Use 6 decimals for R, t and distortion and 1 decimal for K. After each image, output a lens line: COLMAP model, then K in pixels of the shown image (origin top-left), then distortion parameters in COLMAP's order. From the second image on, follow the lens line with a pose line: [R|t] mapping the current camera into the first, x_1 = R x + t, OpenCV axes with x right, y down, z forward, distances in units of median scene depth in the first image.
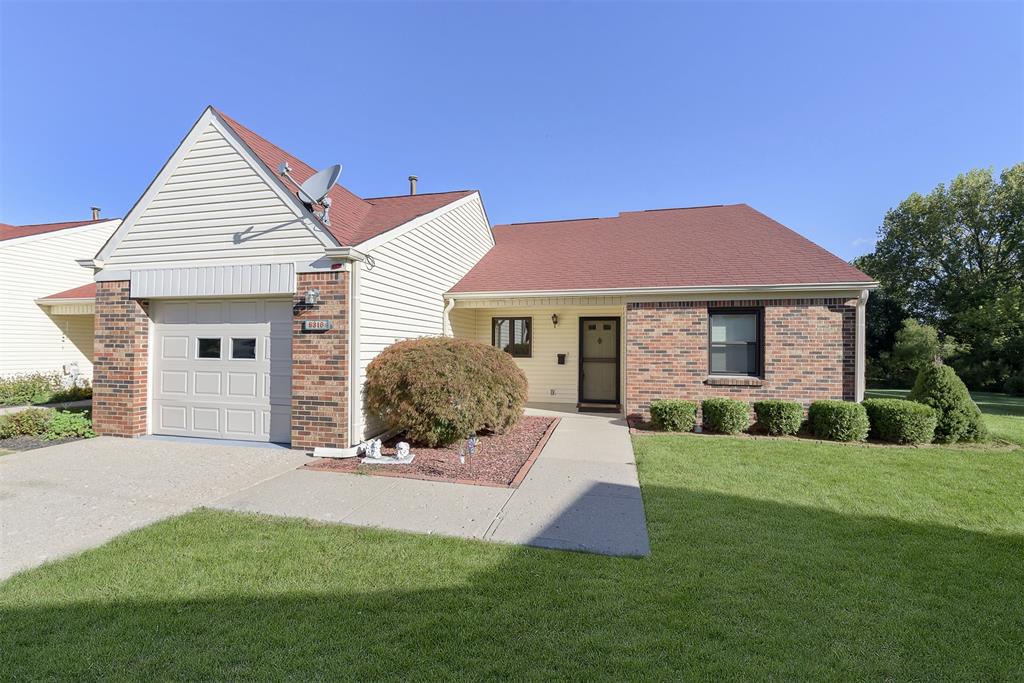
lens RADIAL K [[442.4, 0, 500.5], [0, 442.4, 342.3], [0, 0, 1]] dist [-0.000452, 0.000250]
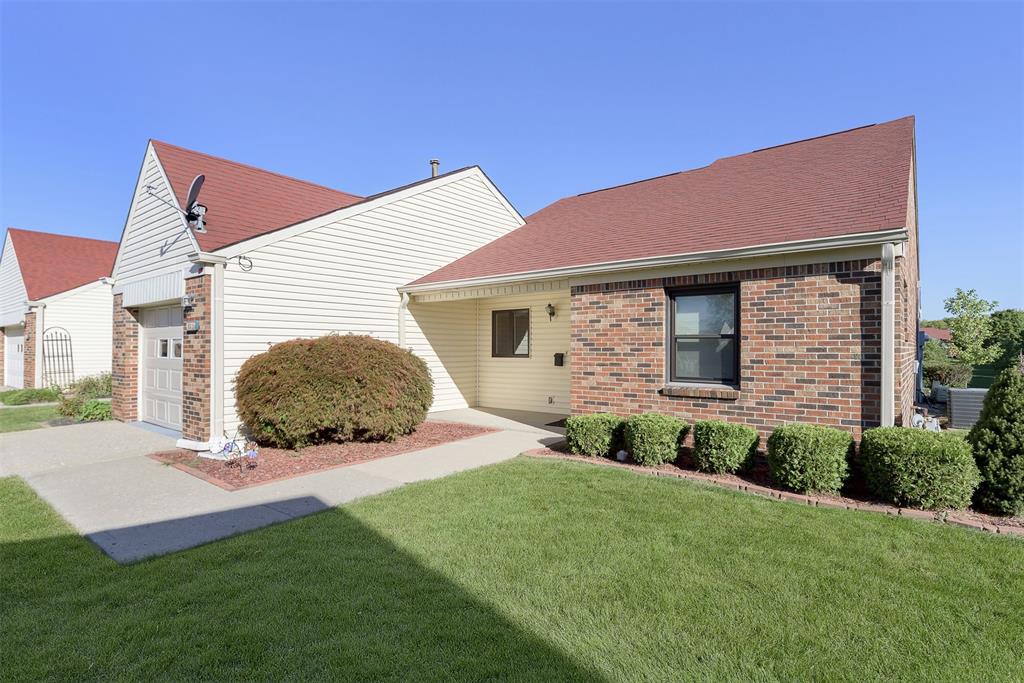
lens RADIAL K [[524.0, 0, 512.0], [0, 524.0, 341.5], [0, 0, 1]] dist [-0.001110, -0.000167]
pose [[0.902509, -0.011857, -0.430508, 0.671804], [0.012438, 0.999922, -0.001466, 0.008046], [0.430492, -0.004032, 0.902586, 0.145314]]
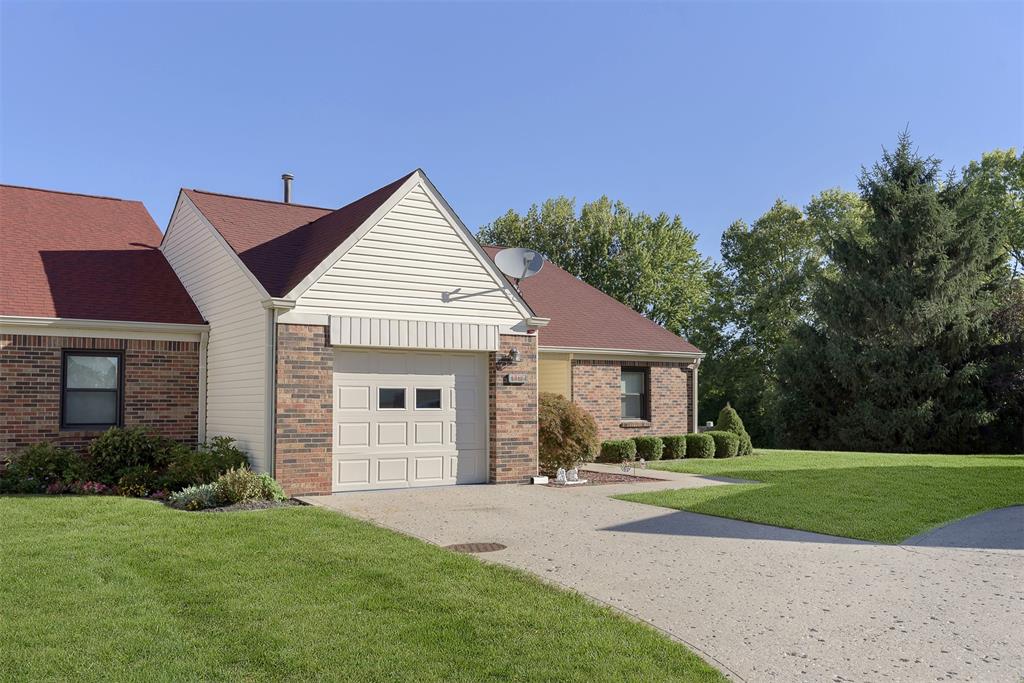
lens RADIAL K [[886.6, 0, 506.6], [0, 886.6, 365.9], [0, 0, 1]] dist [-0.006526, -0.006596]
pose [[0.663796, 0.025594, 0.747476, -1.797104], [-0.001912, 0.999469, -0.032524, 0.003952], [-0.747911, 0.020160, 0.663492, -0.471554]]
